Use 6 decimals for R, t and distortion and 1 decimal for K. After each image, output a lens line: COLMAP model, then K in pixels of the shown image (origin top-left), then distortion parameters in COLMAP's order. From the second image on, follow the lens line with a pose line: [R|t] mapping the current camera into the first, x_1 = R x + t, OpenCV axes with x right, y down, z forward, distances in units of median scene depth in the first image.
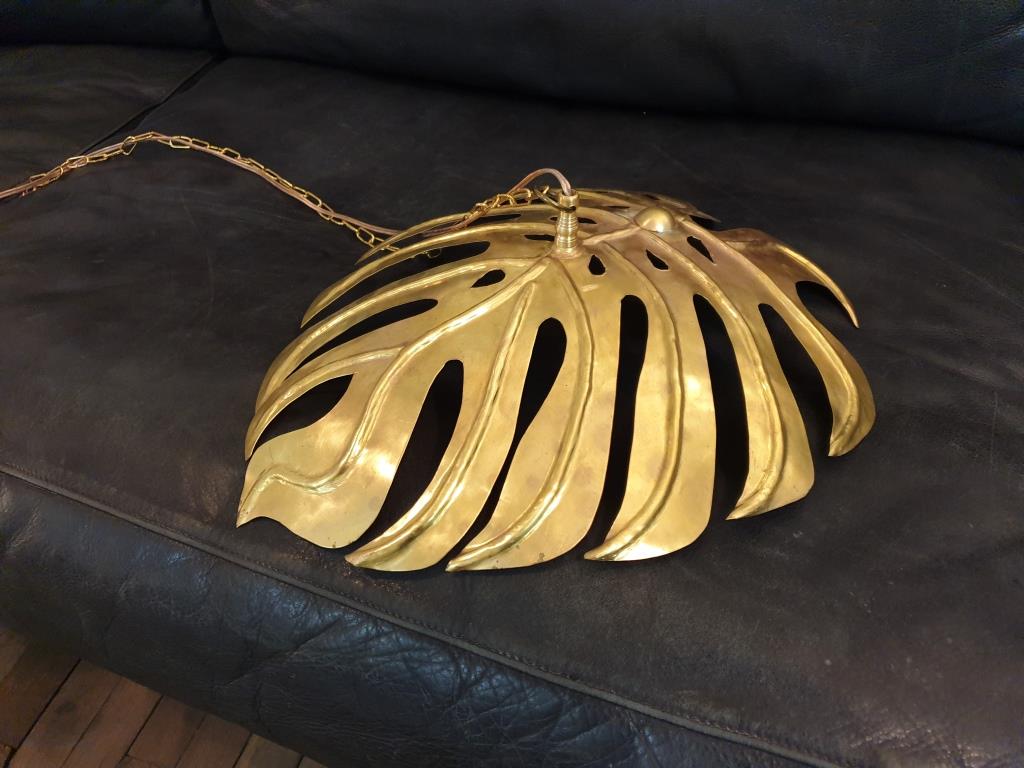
lens RADIAL K [[804.1, 0, 512.0], [0, 804.1, 384.0], [0, 0, 1]] dist [0.014052, 0.000013]
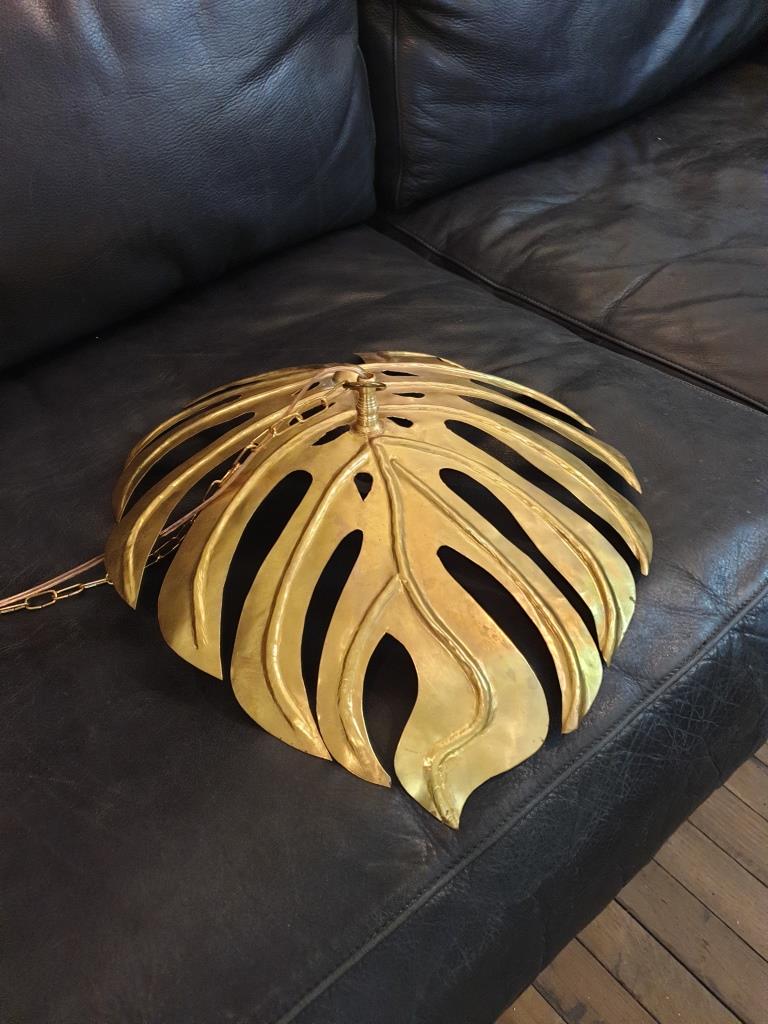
lens RADIAL K [[804.1, 0, 384.0], [0, 804.1, 512.0], [0, 0, 1]] dist [0.014052, 0.000013]
pose [[0.470520, -0.587079, 0.658748, -0.763919], [0.610182, 0.755761, 0.237706, -0.358081], [-0.637408, 0.290111, 0.713825, 0.290112]]
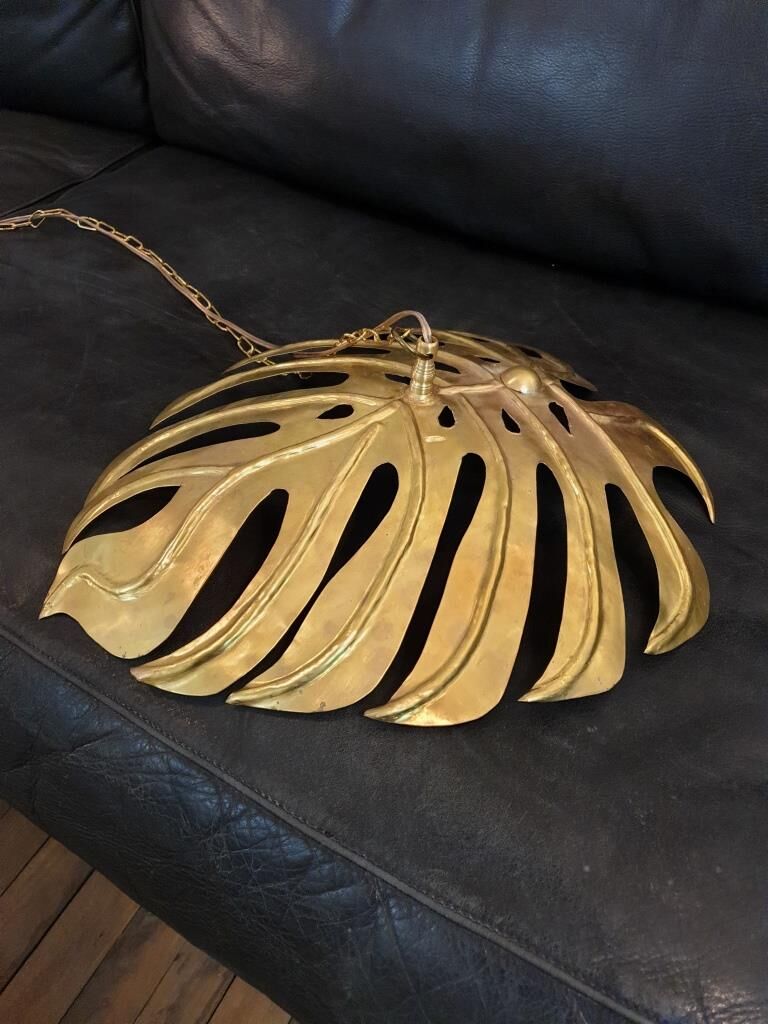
lens RADIAL K [[804.1, 0, 384.0], [0, 804.1, 512.0], [0, 0, 1]] dist [0.014052, 0.000013]
pose [[0.984890, 0.167464, -0.044122, 0.100172], [-0.167059, 0.985864, 0.012753, -0.036503], [0.045634, -0.005189, 0.998945, 0.025215]]
